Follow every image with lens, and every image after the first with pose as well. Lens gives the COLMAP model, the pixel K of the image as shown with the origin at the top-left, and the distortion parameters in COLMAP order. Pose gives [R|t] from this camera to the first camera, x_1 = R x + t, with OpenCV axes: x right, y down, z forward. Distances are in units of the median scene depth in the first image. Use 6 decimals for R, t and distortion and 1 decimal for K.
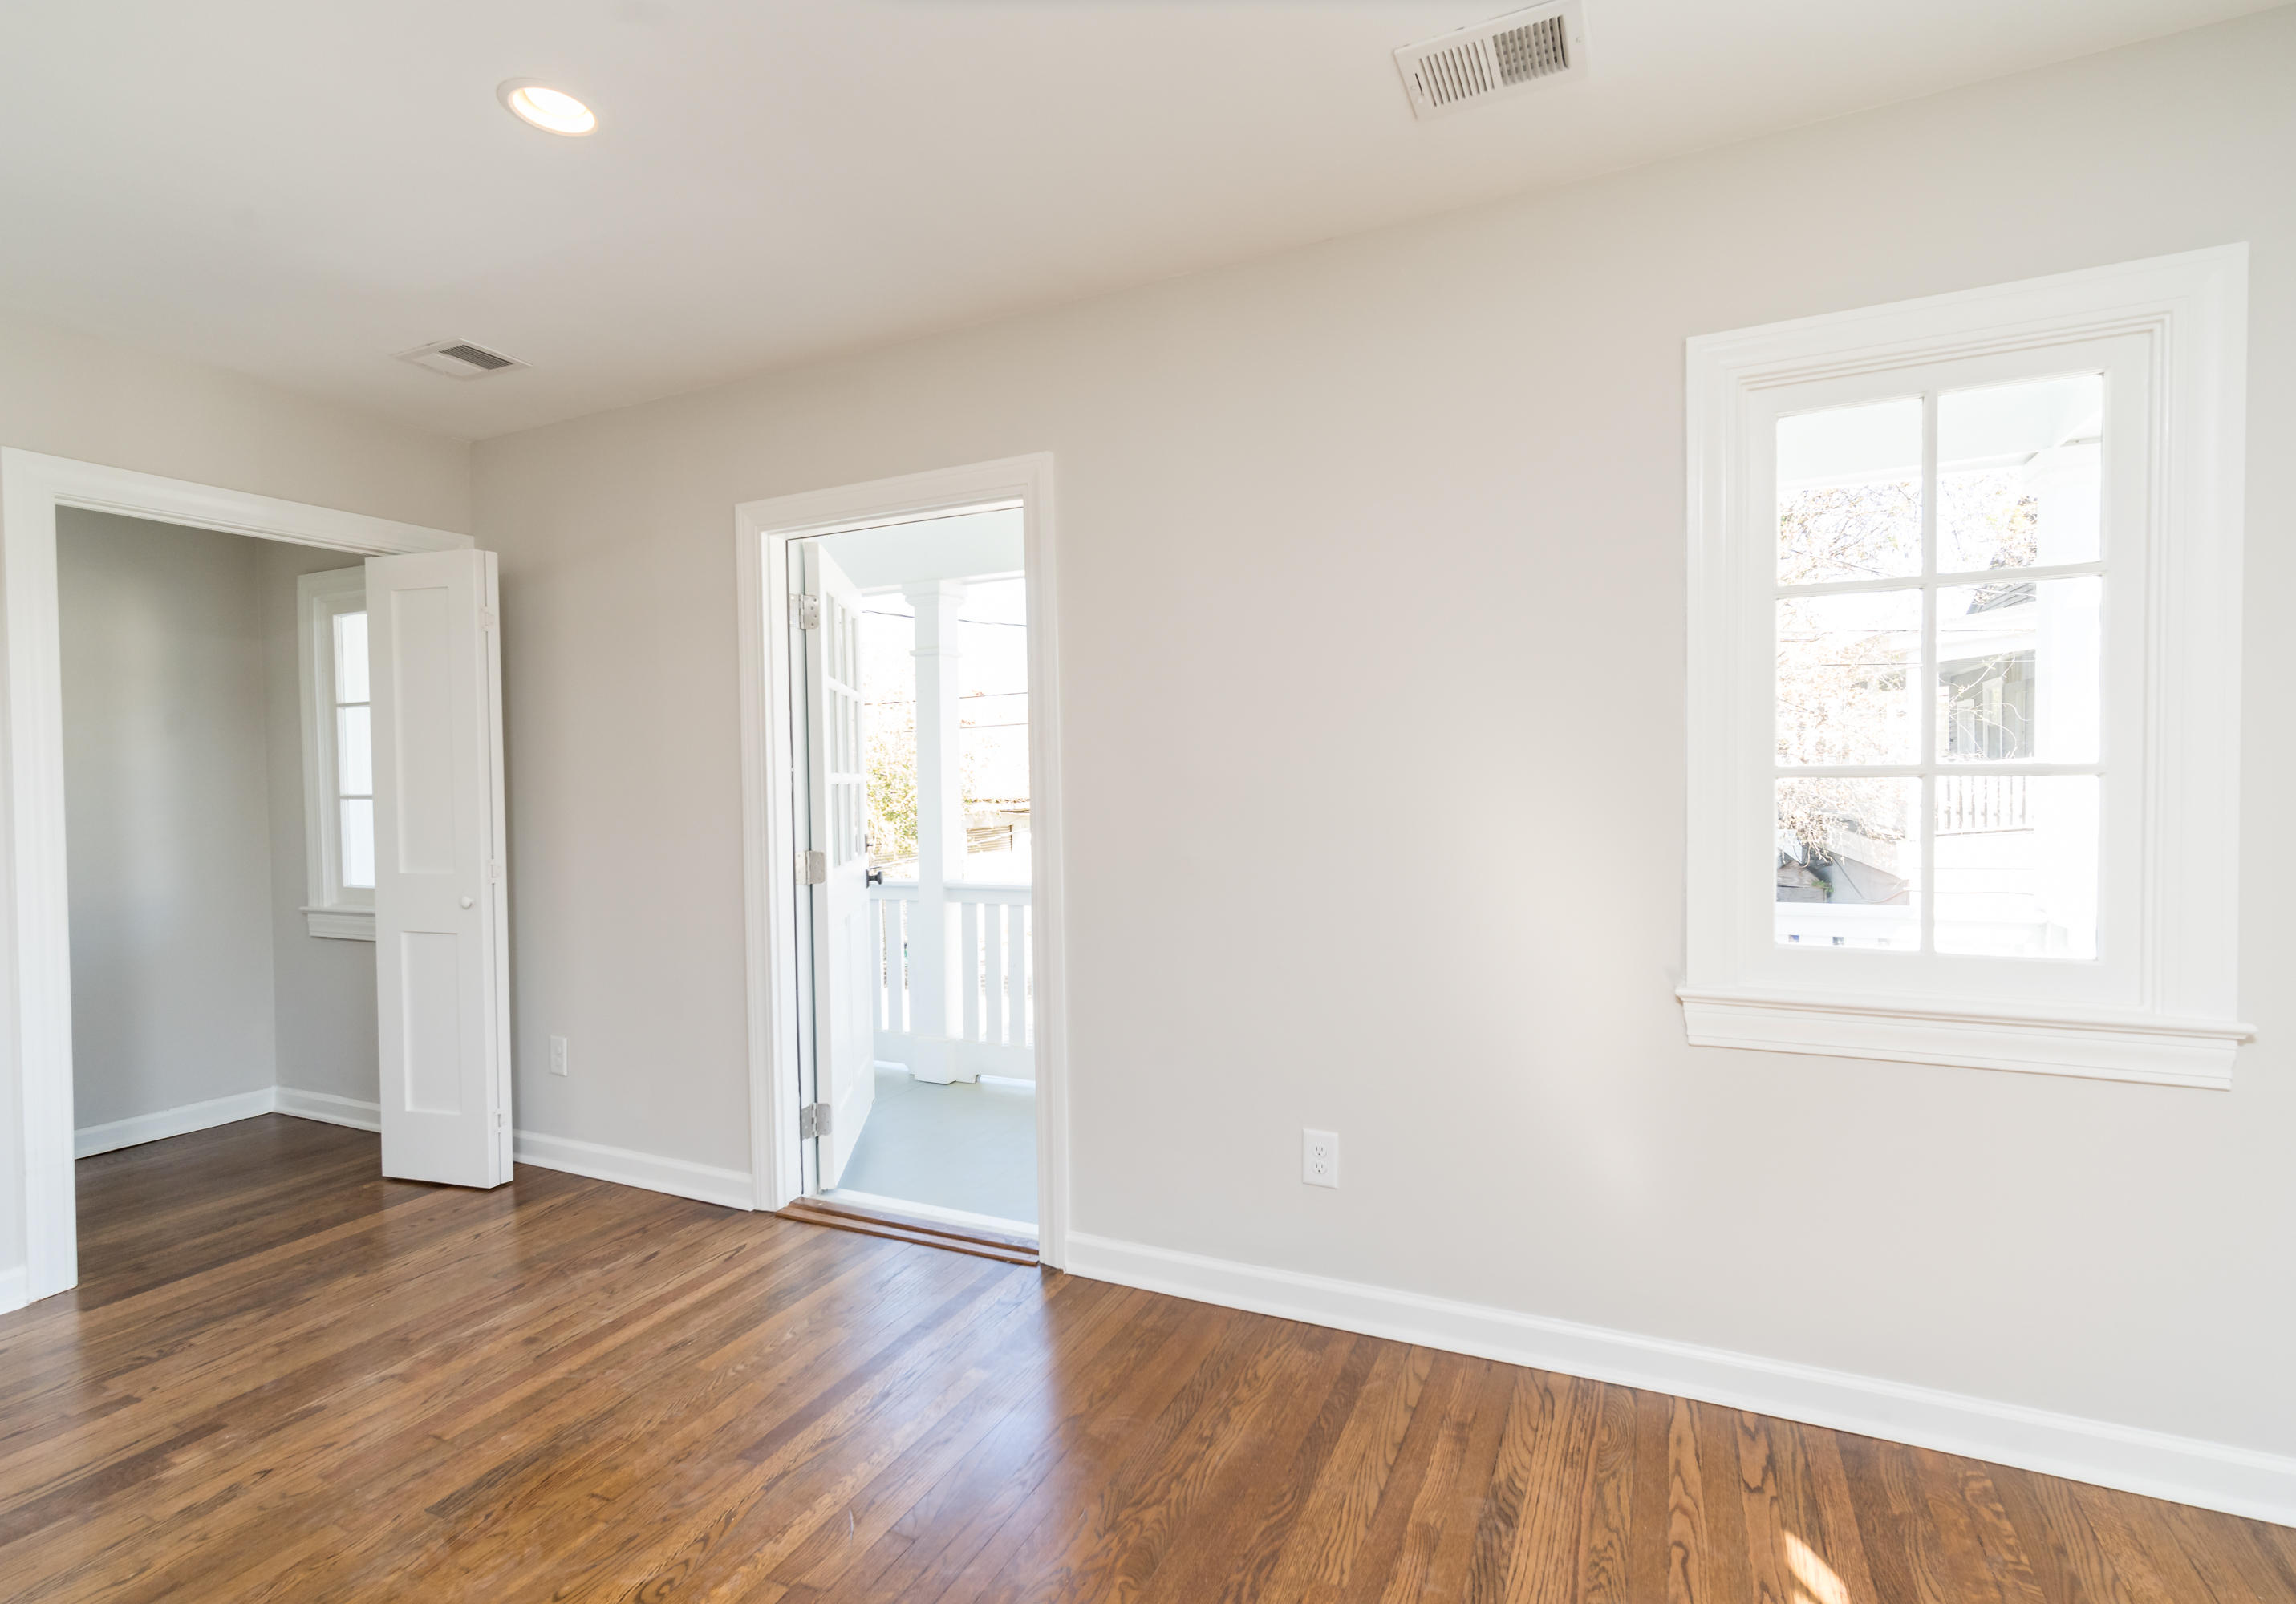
lens RADIAL K [[1031.3, 0, 1204.7], [0, 1031.3, 801.4], [0, 0, 1]] dist [0.006498, -0.000143]
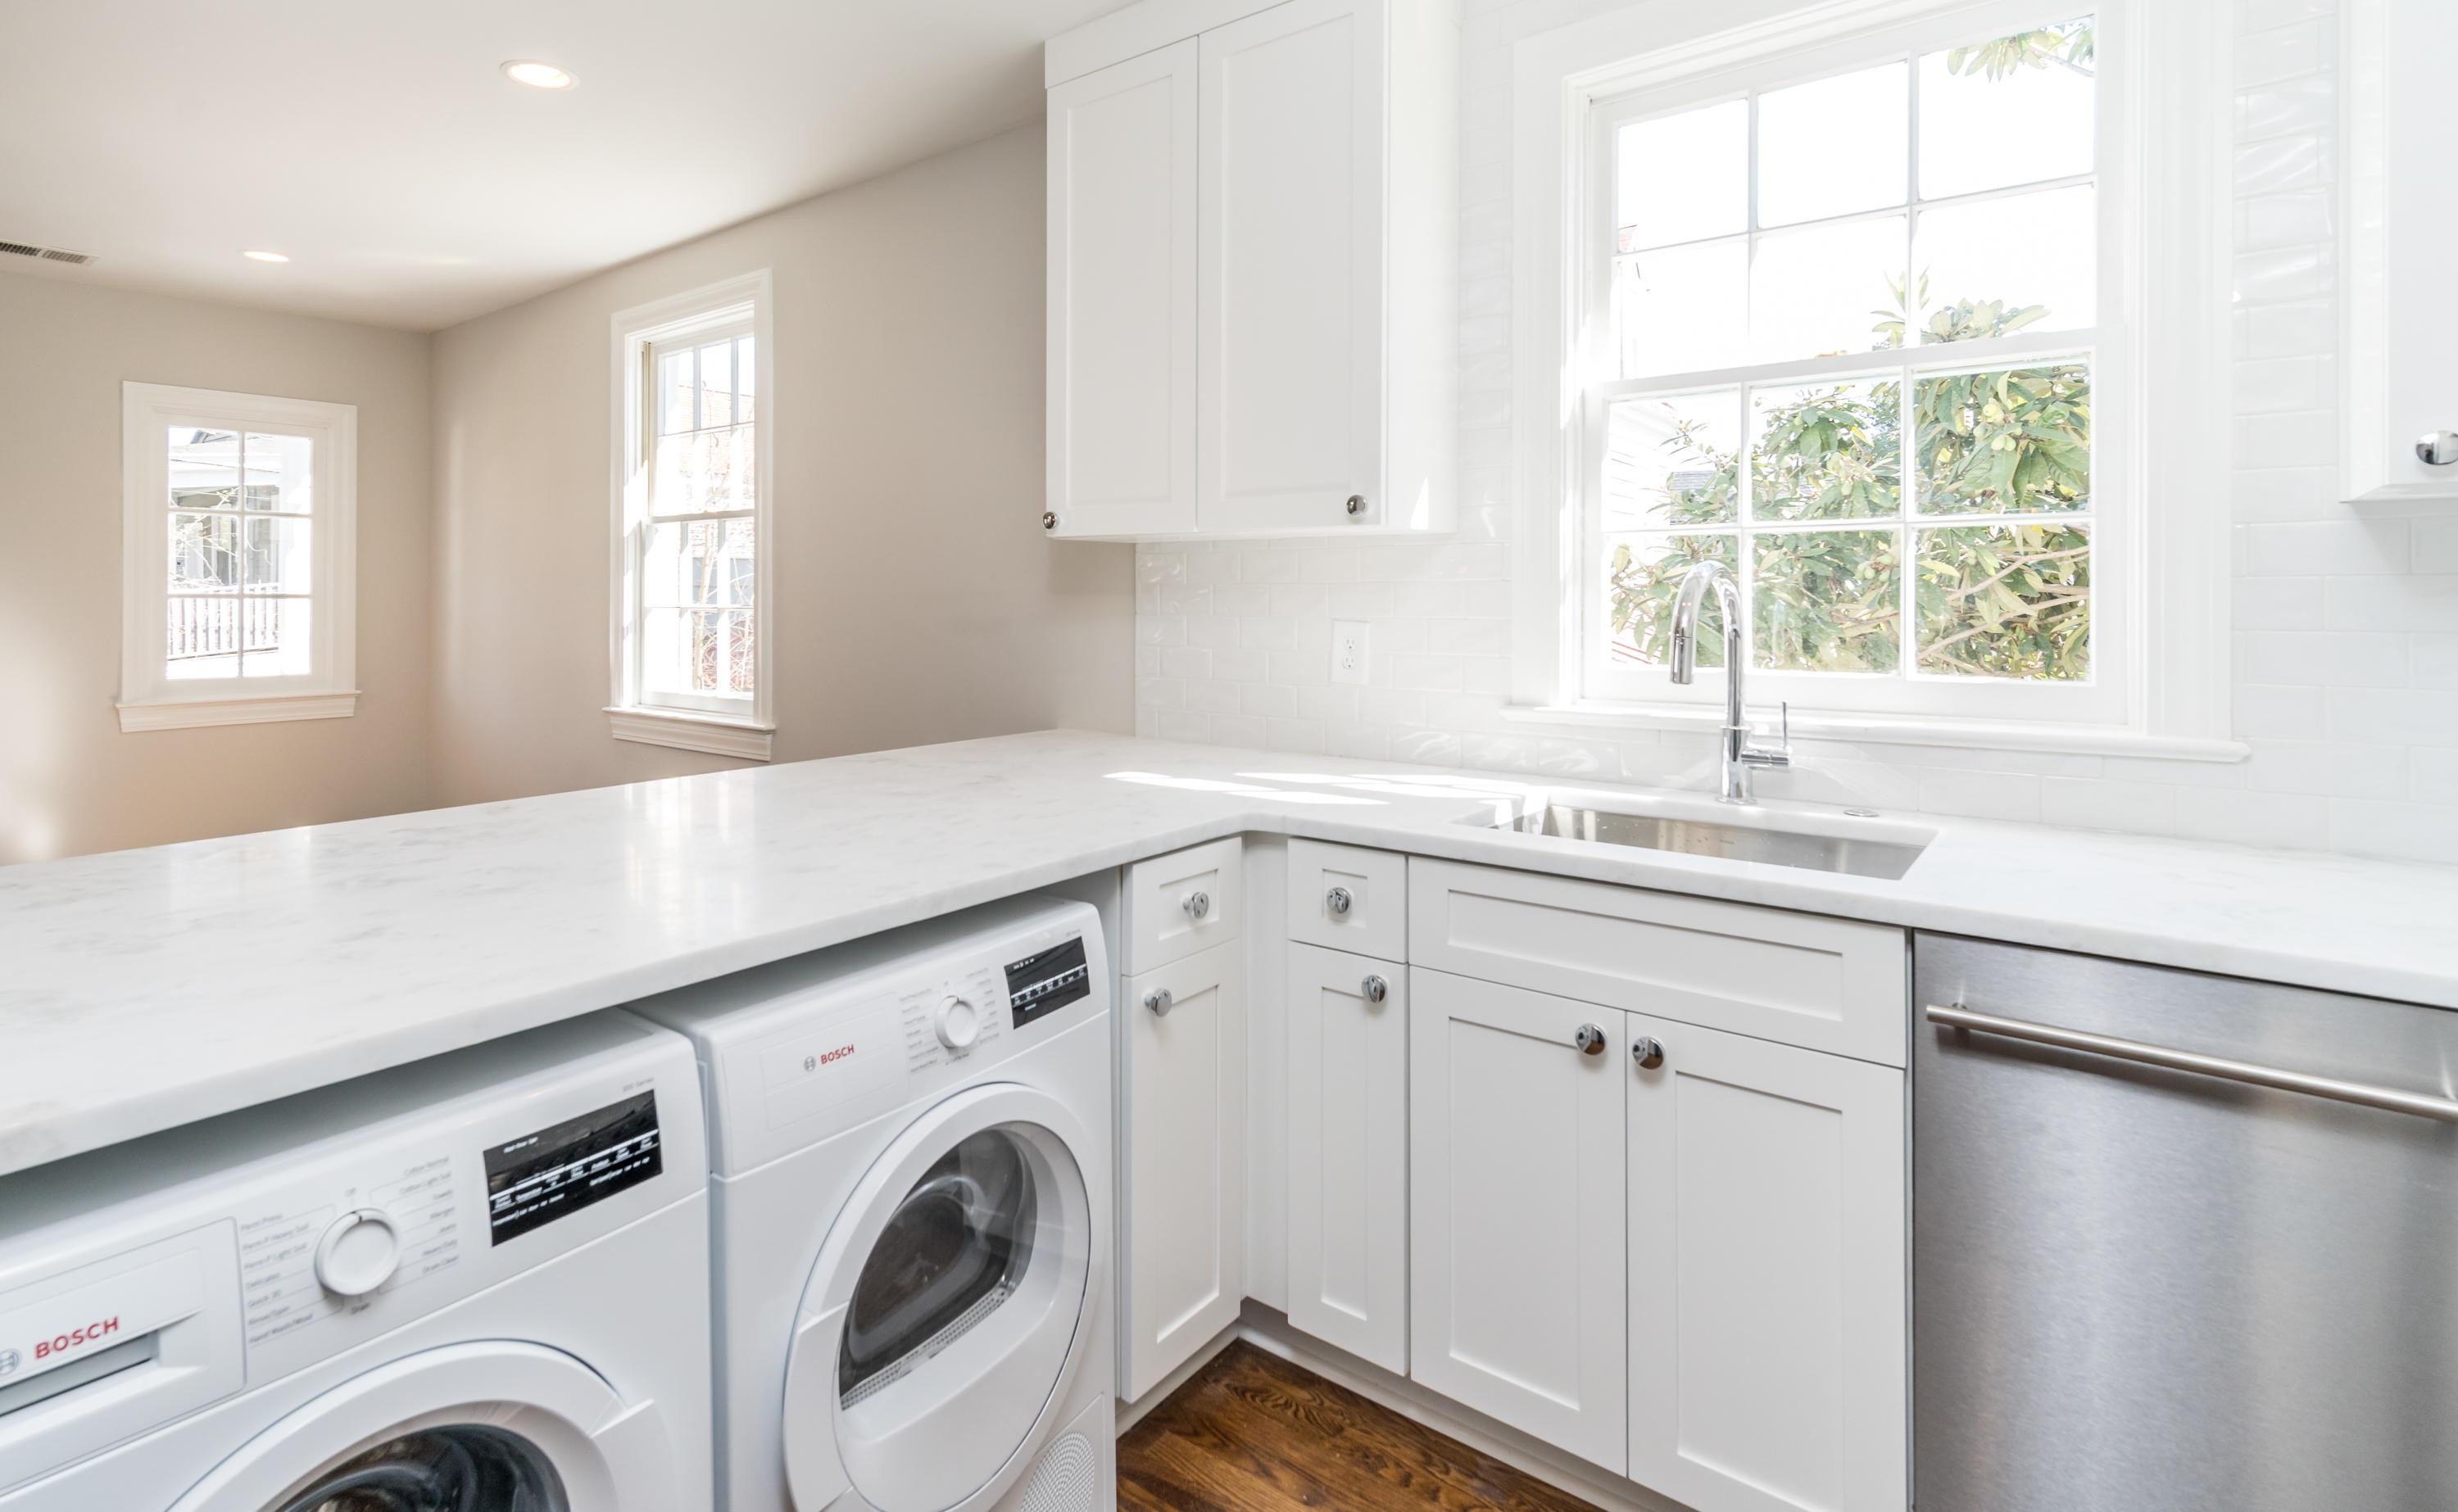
lens RADIAL K [[1207.3, 0, 1113.6], [0, 1207.3, 593.4], [0, 0, 1]] dist [0.001605, 0.000511]
pose [[0.274919, 0.014930, 0.961351, -1.070344], [0.016594, 0.999657, -0.020271, 0.040503], [-0.961324, 0.021526, 0.274577, -1.259034]]
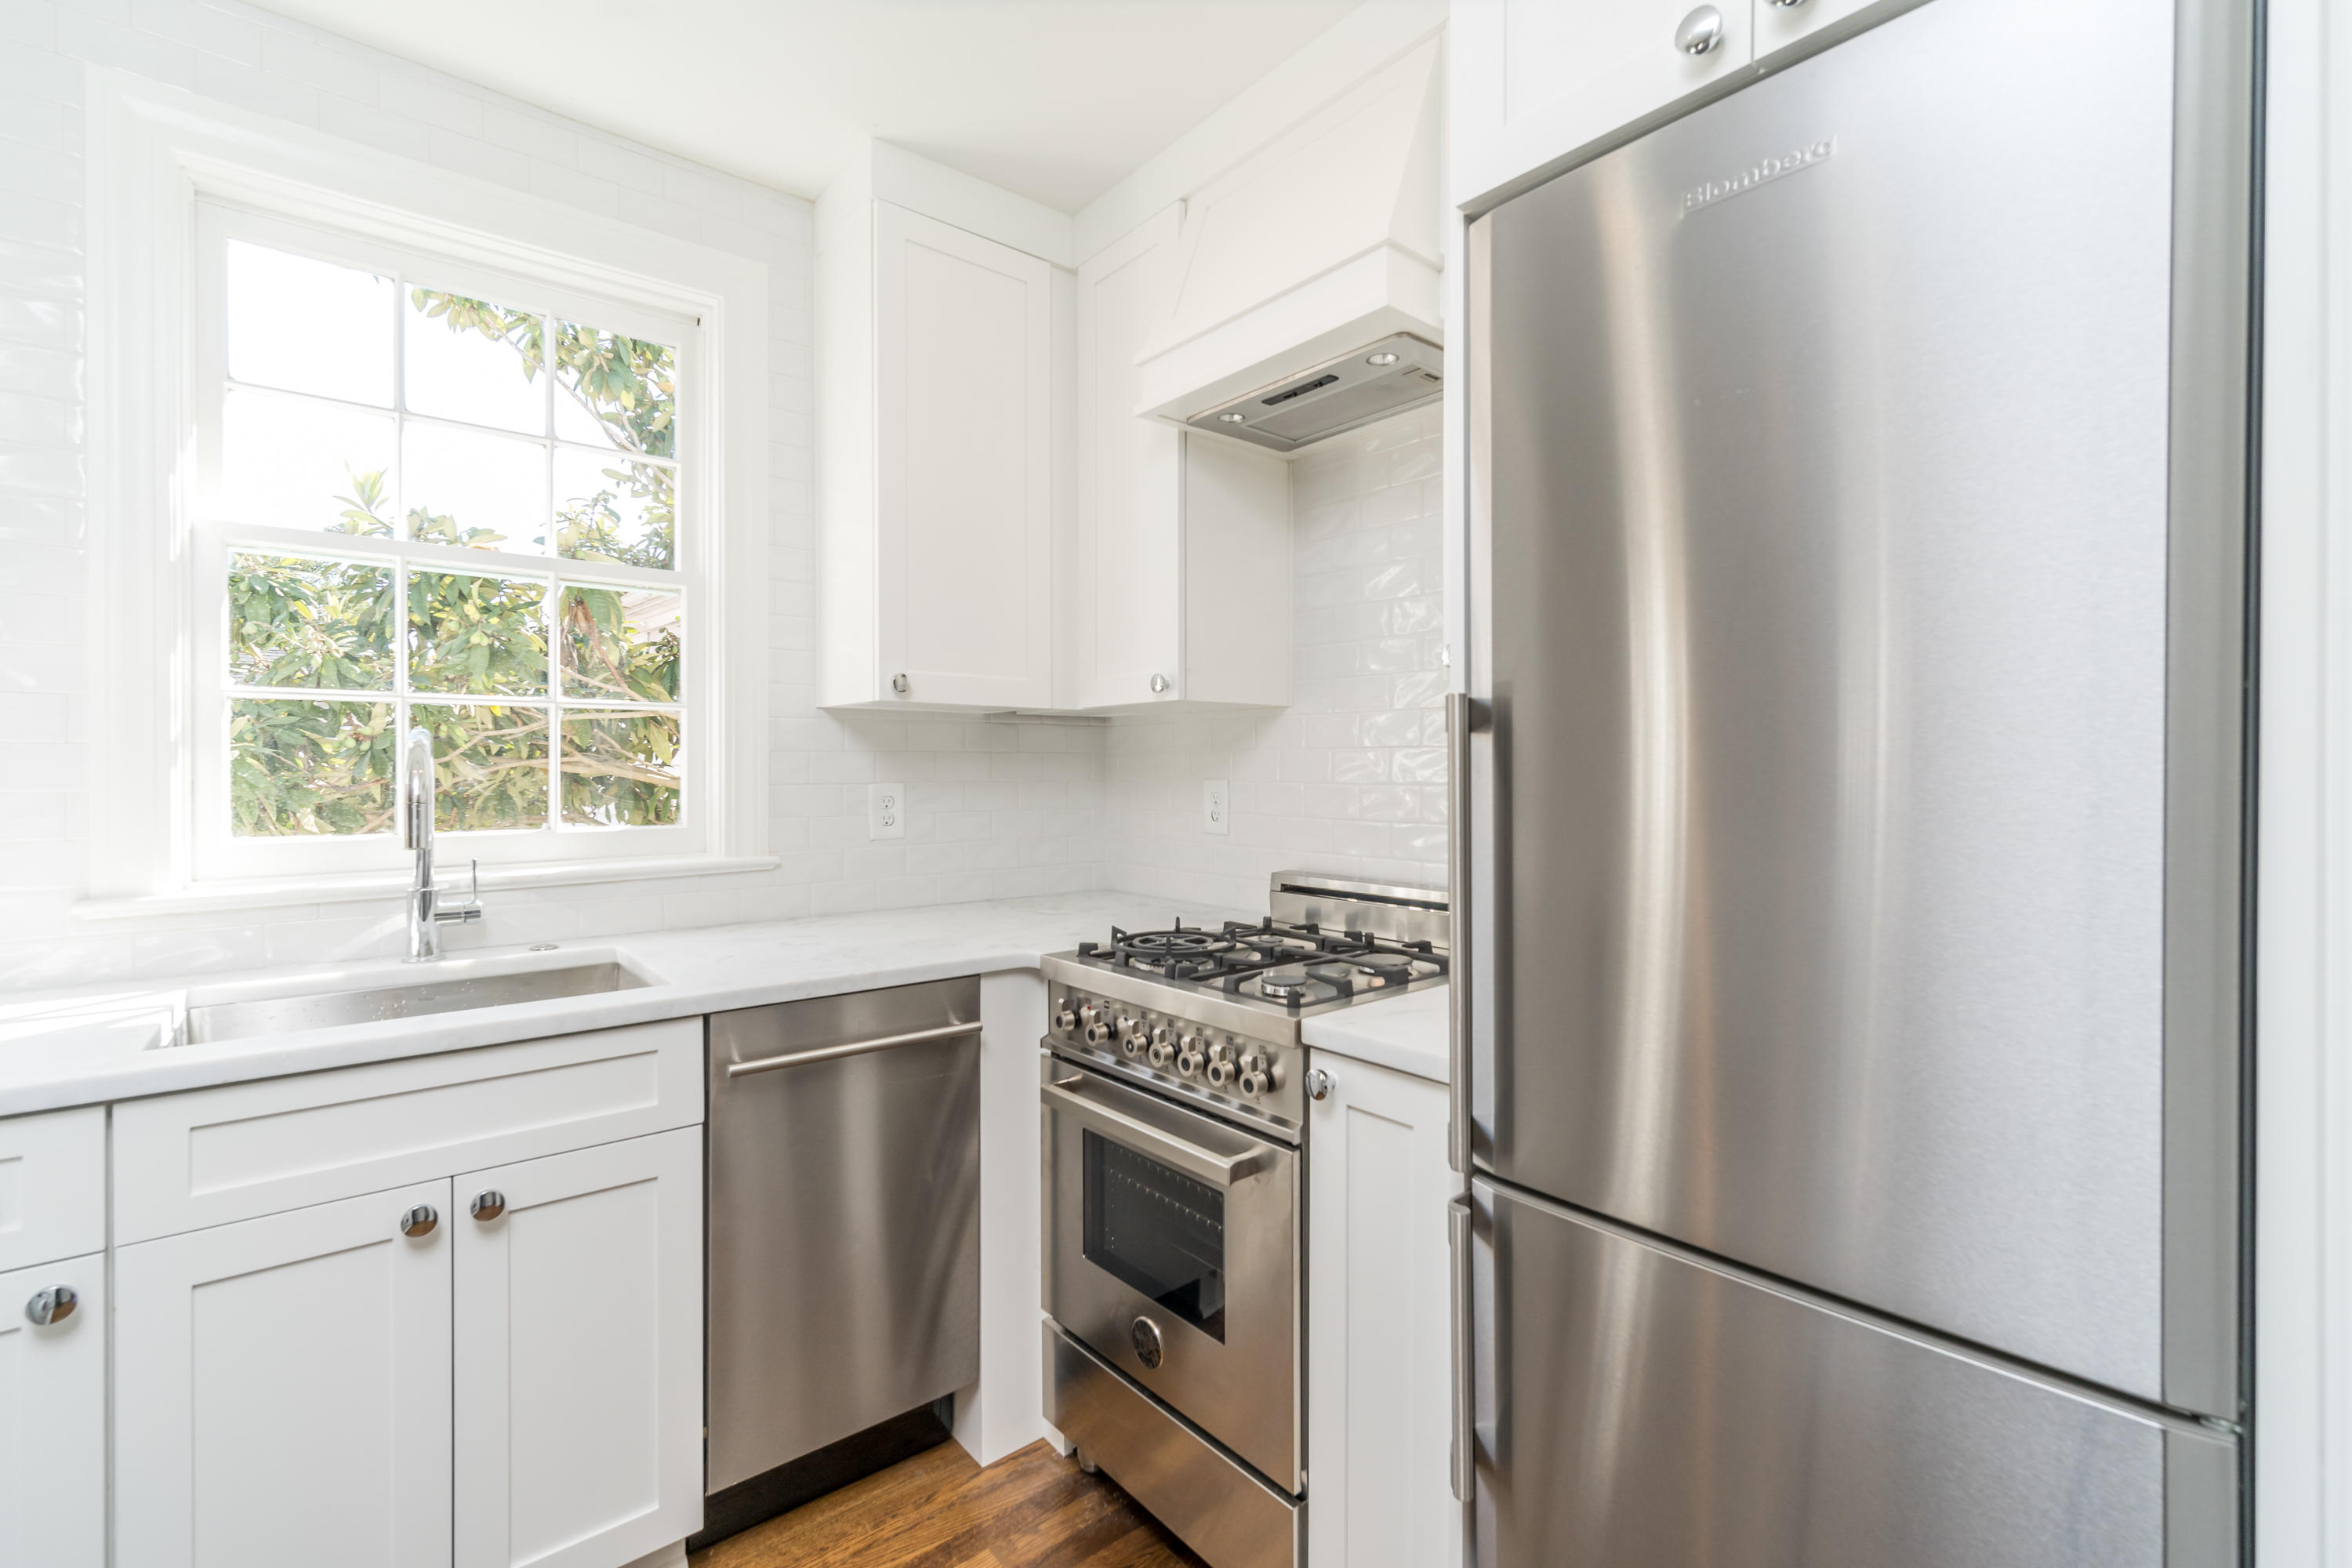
lens RADIAL K [[1019.1, 0, 1174.8], [0, 1019.1, 772.9], [0, 0, 1]] dist [0.003782, 0.000392]
pose [[-0.893491, 0.009990, 0.448971, -0.961856], [0.021162, 0.999579, 0.019873, 0.036464], [-0.448583, 0.027258, -0.893326, -1.026013]]
